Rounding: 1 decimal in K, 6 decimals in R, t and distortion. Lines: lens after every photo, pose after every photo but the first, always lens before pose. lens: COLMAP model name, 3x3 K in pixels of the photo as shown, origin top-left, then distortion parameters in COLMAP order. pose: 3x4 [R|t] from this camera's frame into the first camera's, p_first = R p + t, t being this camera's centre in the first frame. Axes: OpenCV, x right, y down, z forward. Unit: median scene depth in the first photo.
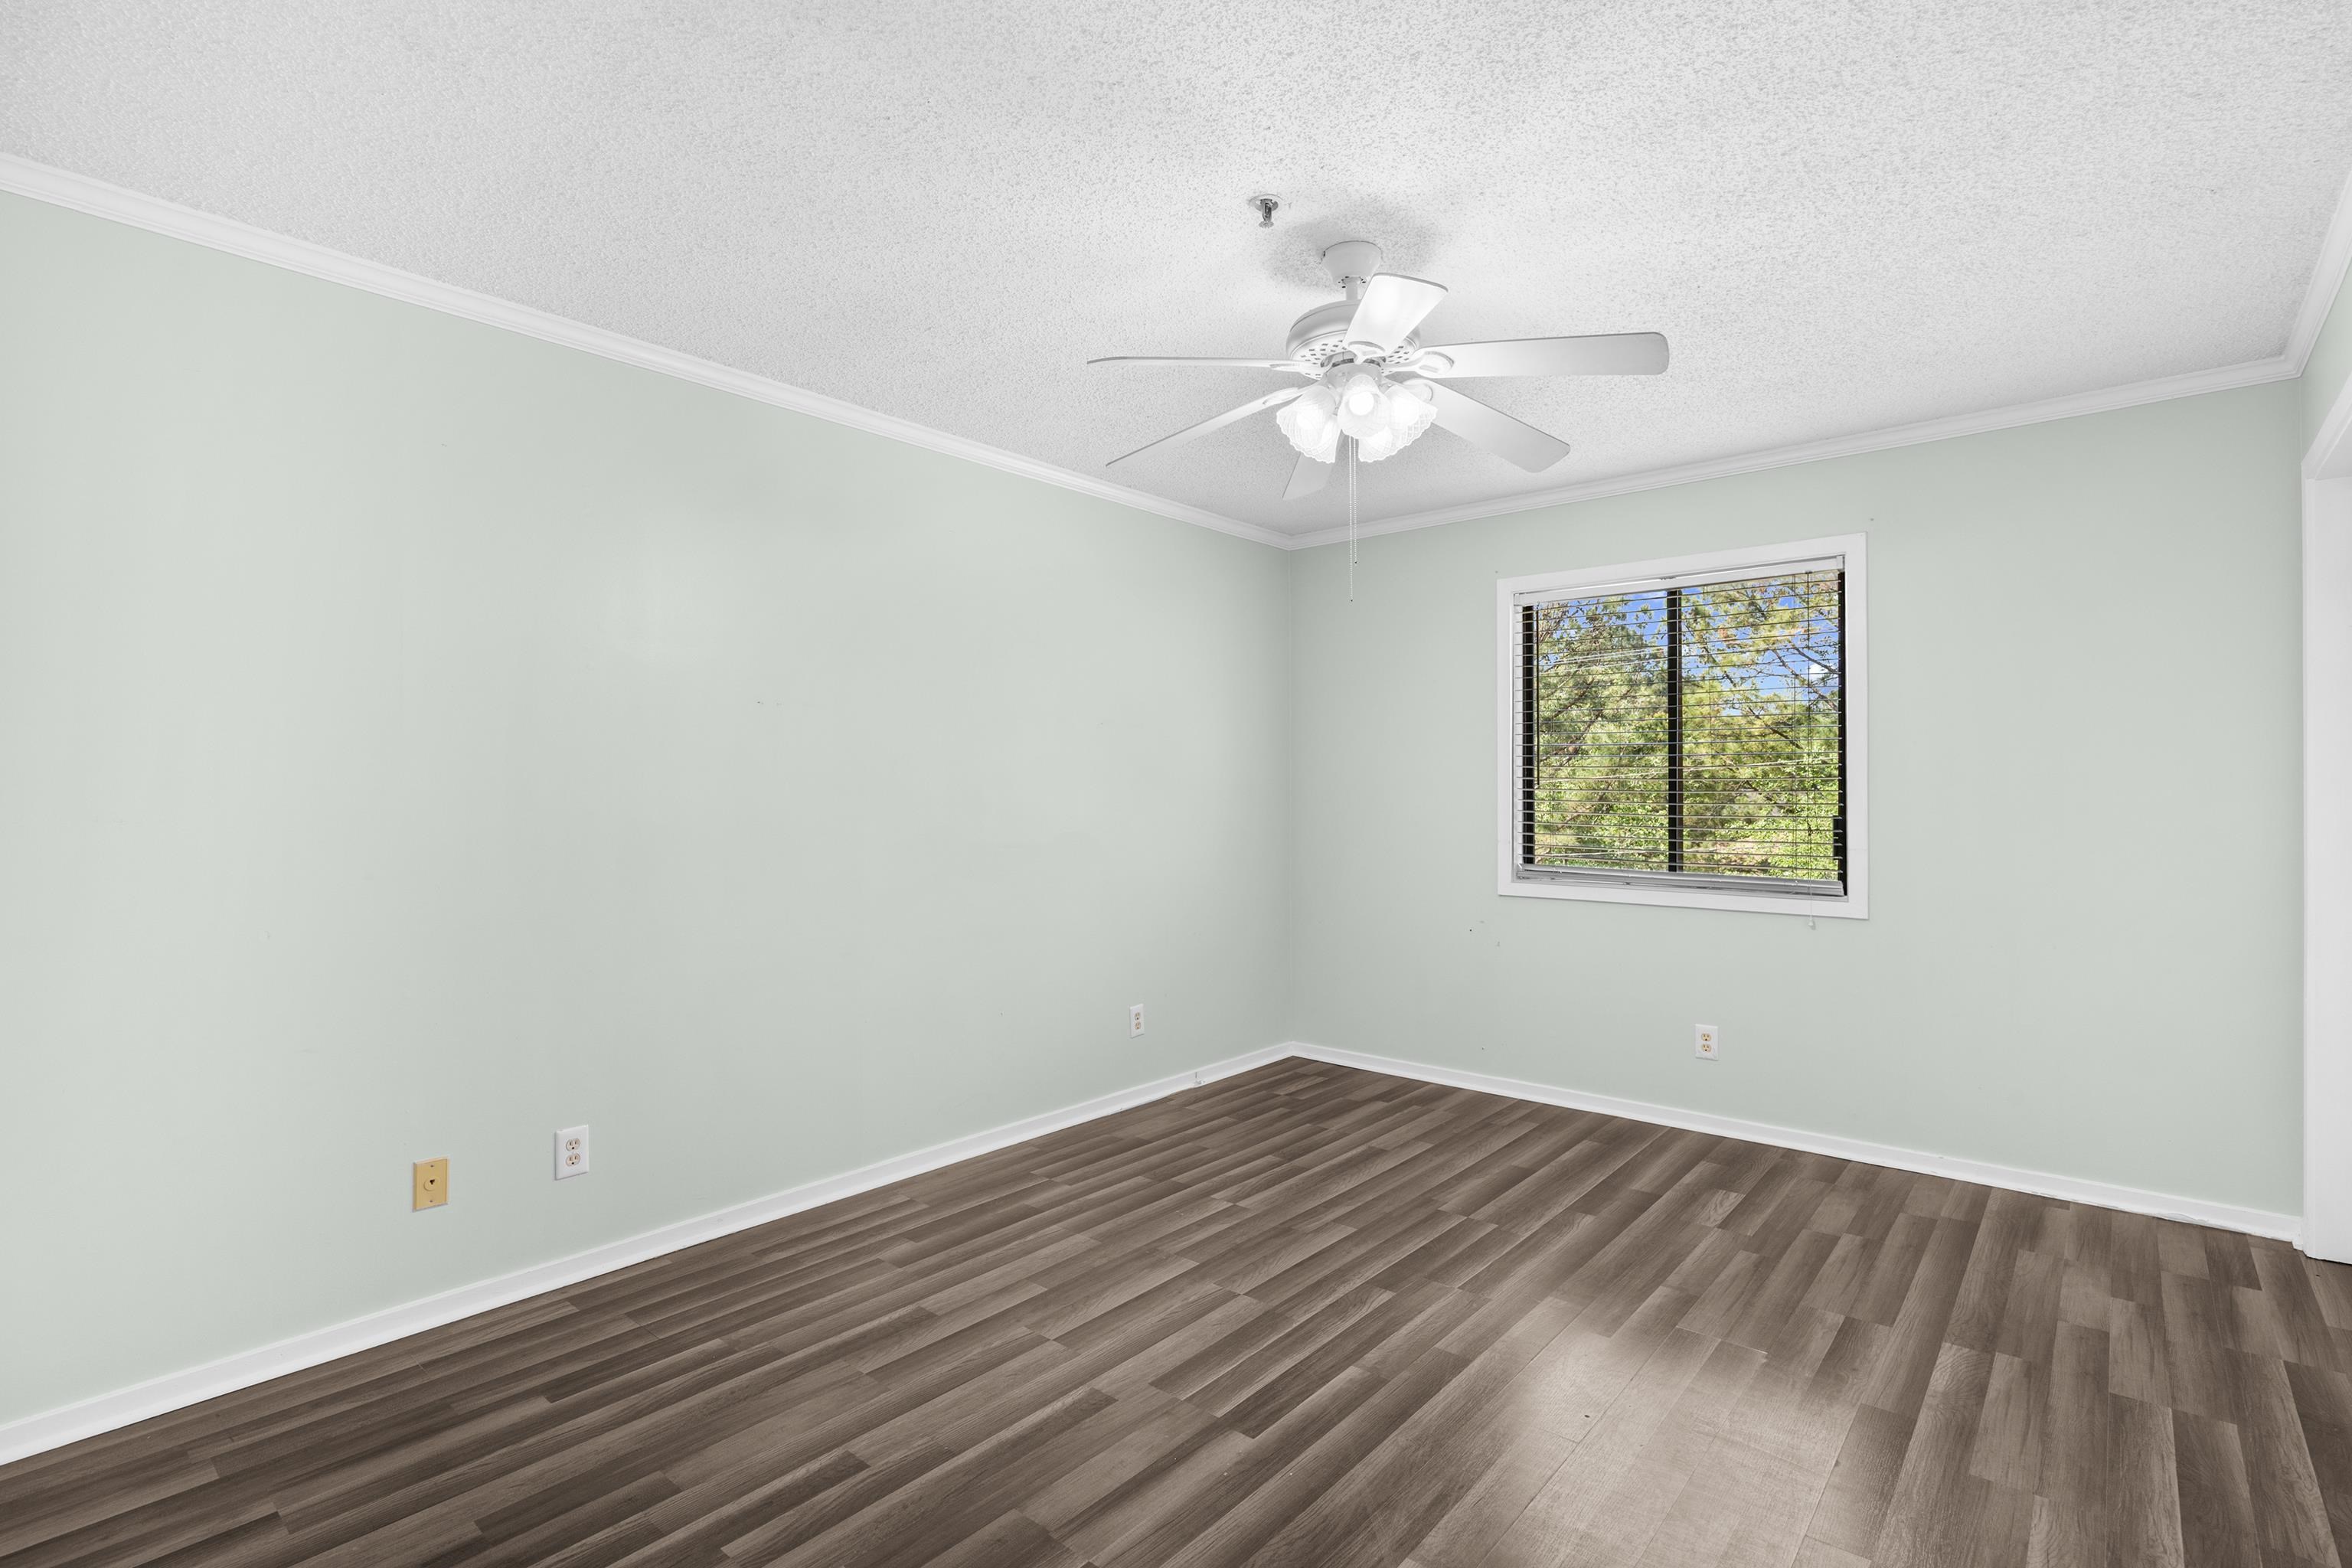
lens RADIAL K [[1113.3, 0, 1172.9], [0, 1113.3, 808.2], [0, 0, 1]] dist [-0.012961, 0.000779]
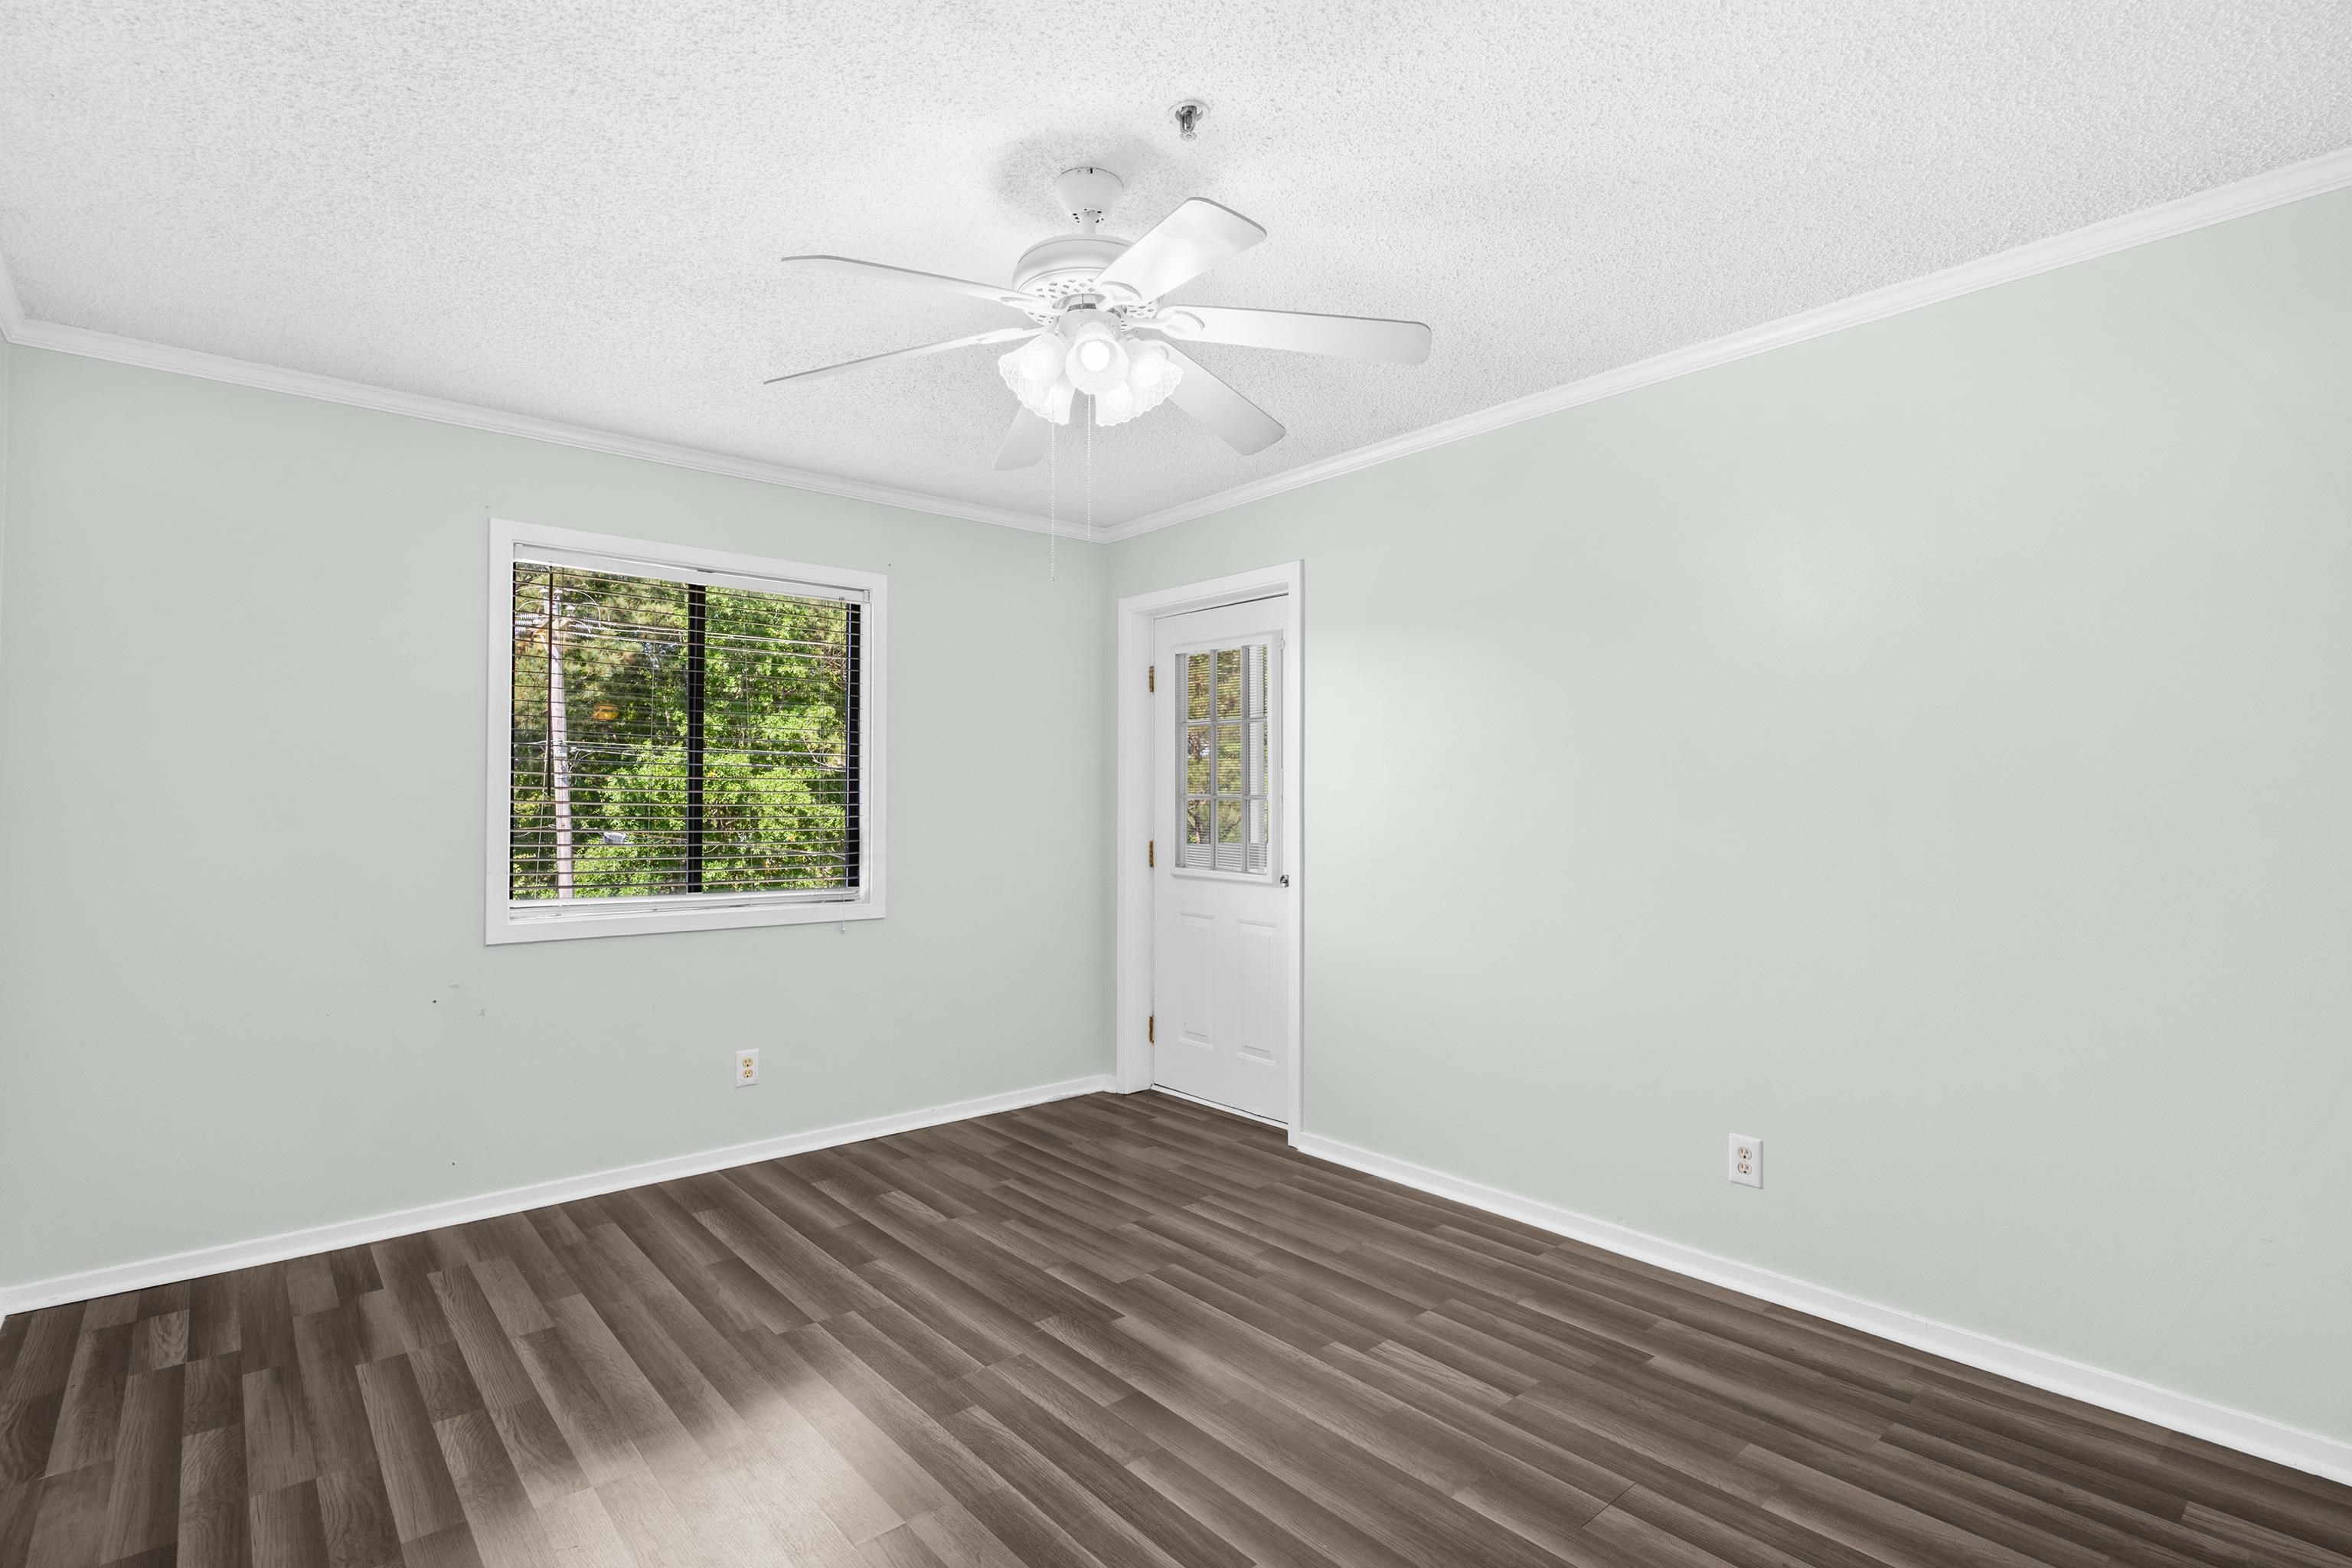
lens RADIAL K [[1113.3, 0, 1172.9], [0, 1113.3, 808.2], [0, 0, 1]] dist [-0.012961, 0.000779]
pose [[0.147830, -0.002028, 0.989011, -0.577156], [0.018648, 0.999826, -0.000737, -0.008114], [-0.988837, 0.018552, 0.147842, 0.692912]]
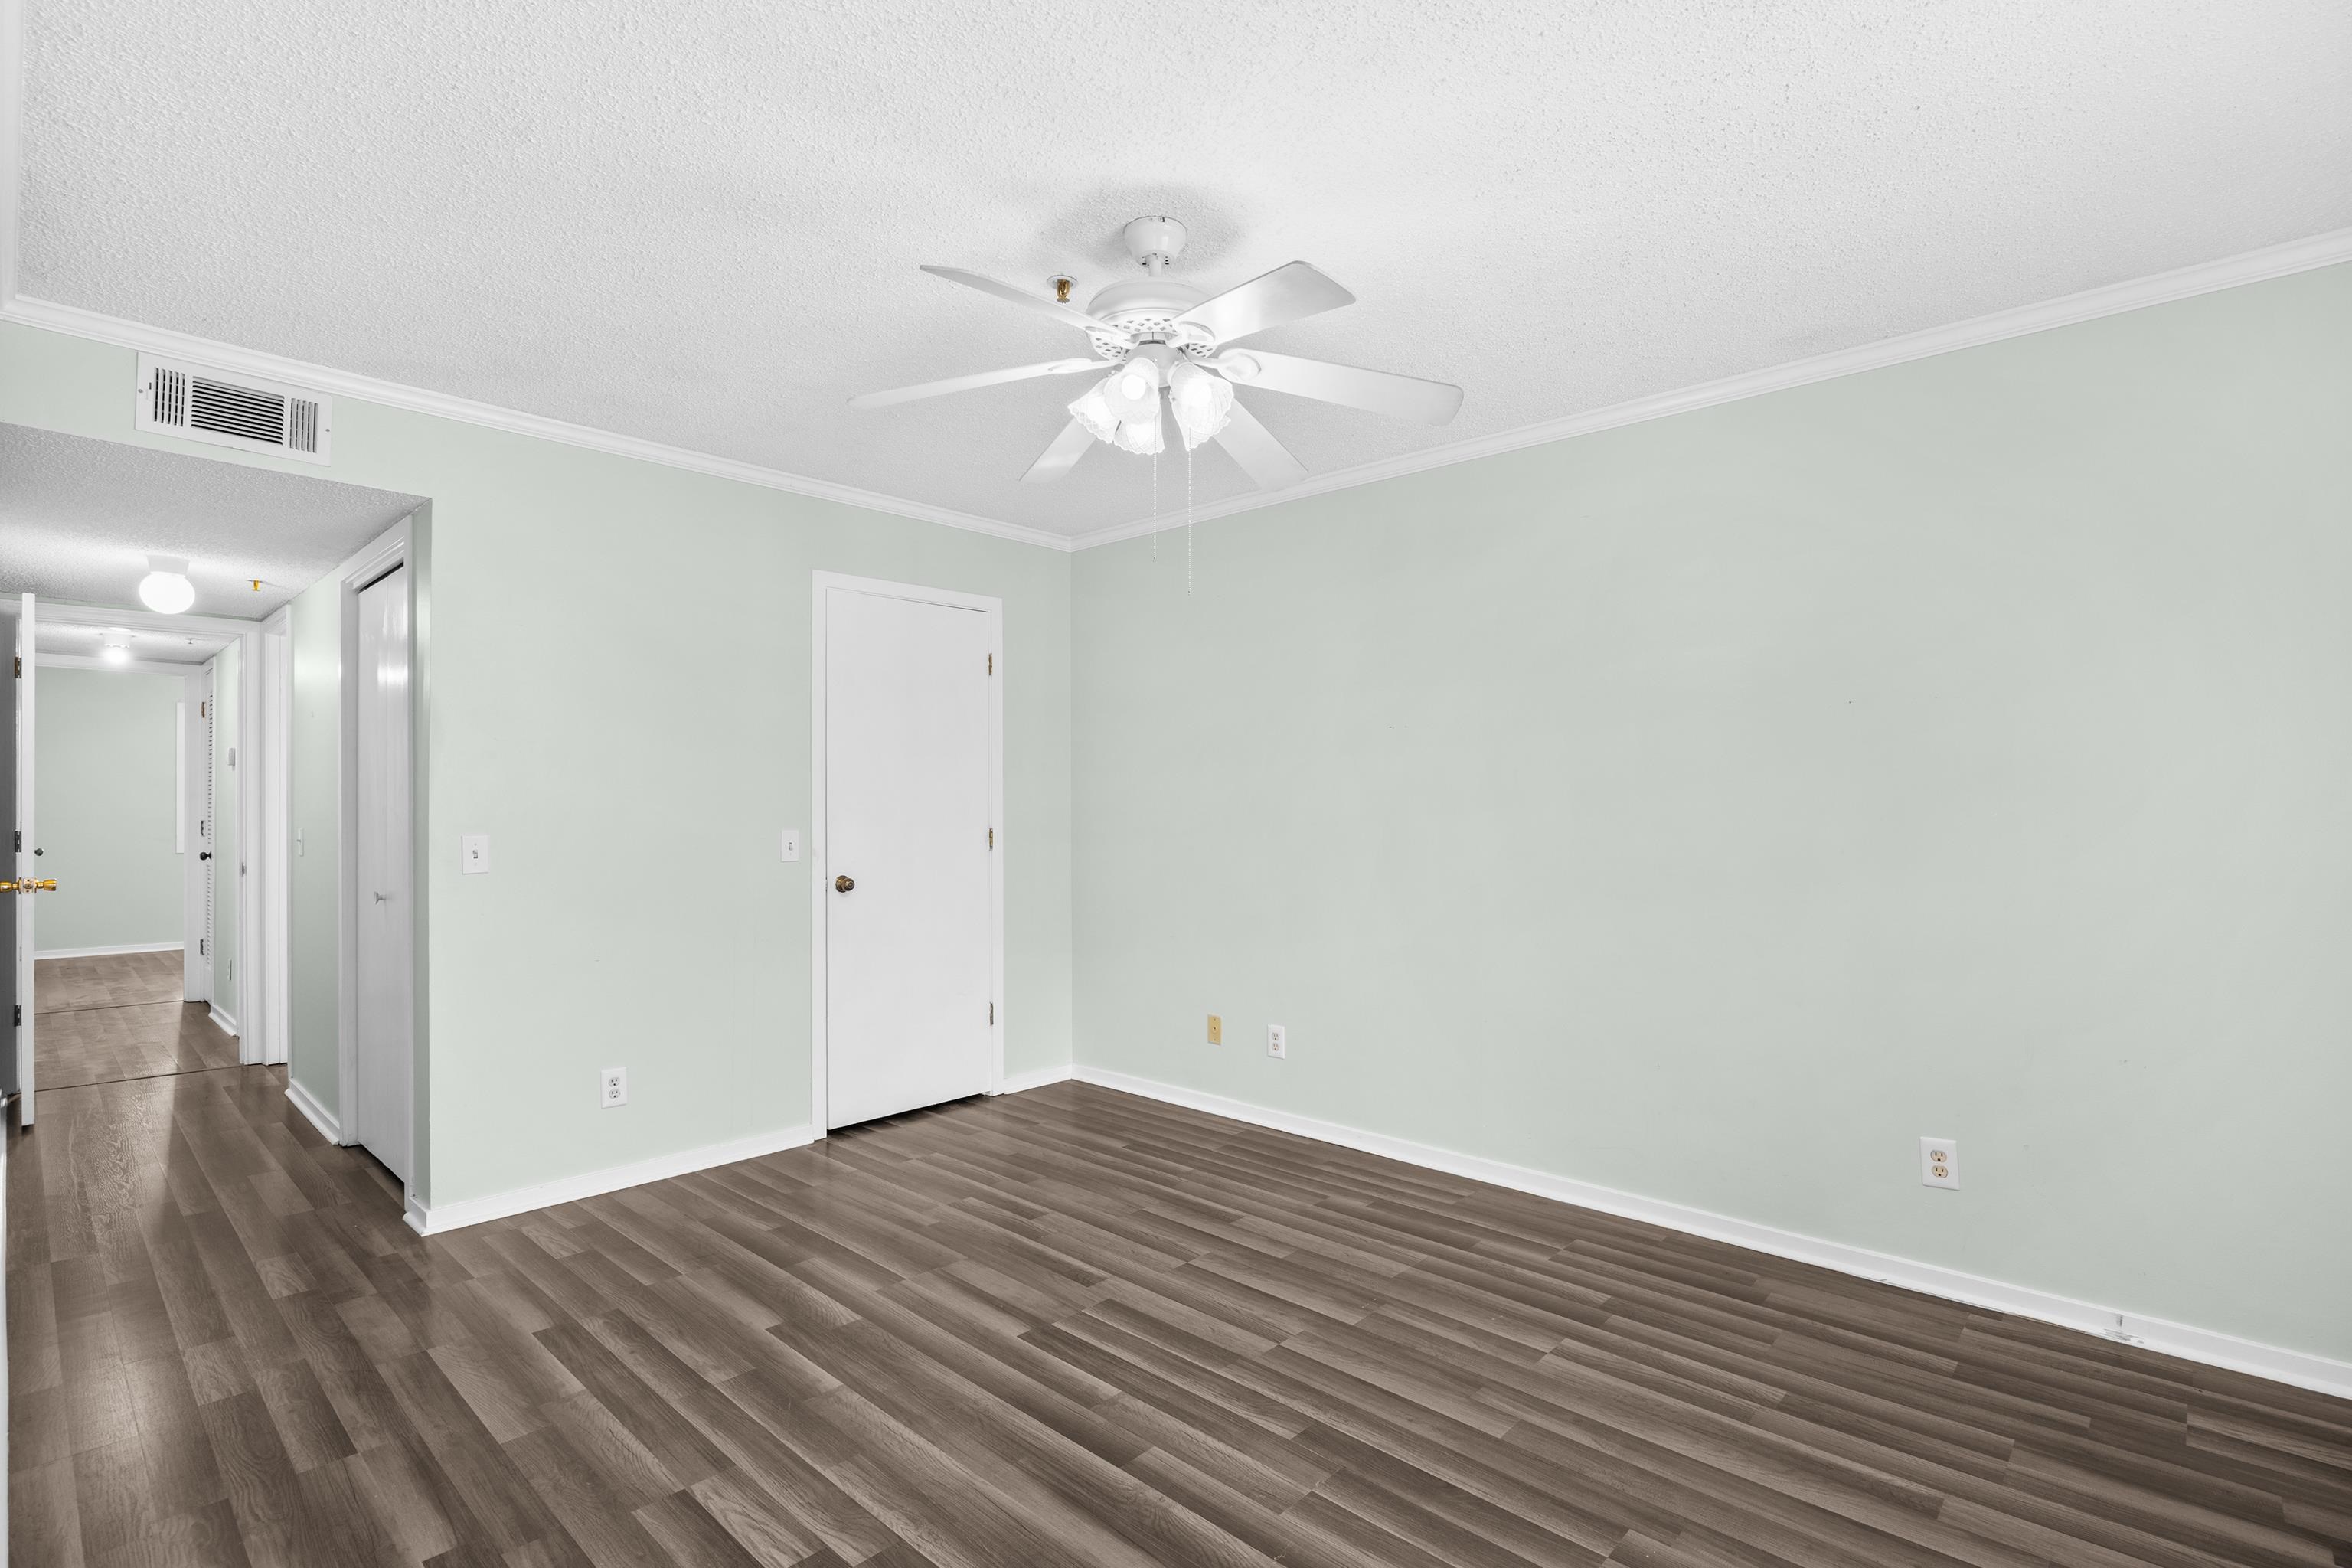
lens RADIAL K [[1102.1, 0, 1174.7], [0, 1102.1, 799.8], [0, 0, 1]] dist [-0.013004, 0.000503]
pose [[-0.039736, -0.000722, -0.999210, 0.943966], [-0.016821, 0.999859, -0.000053, -0.015083], [0.999069, 0.016806, -0.039743, 0.903822]]
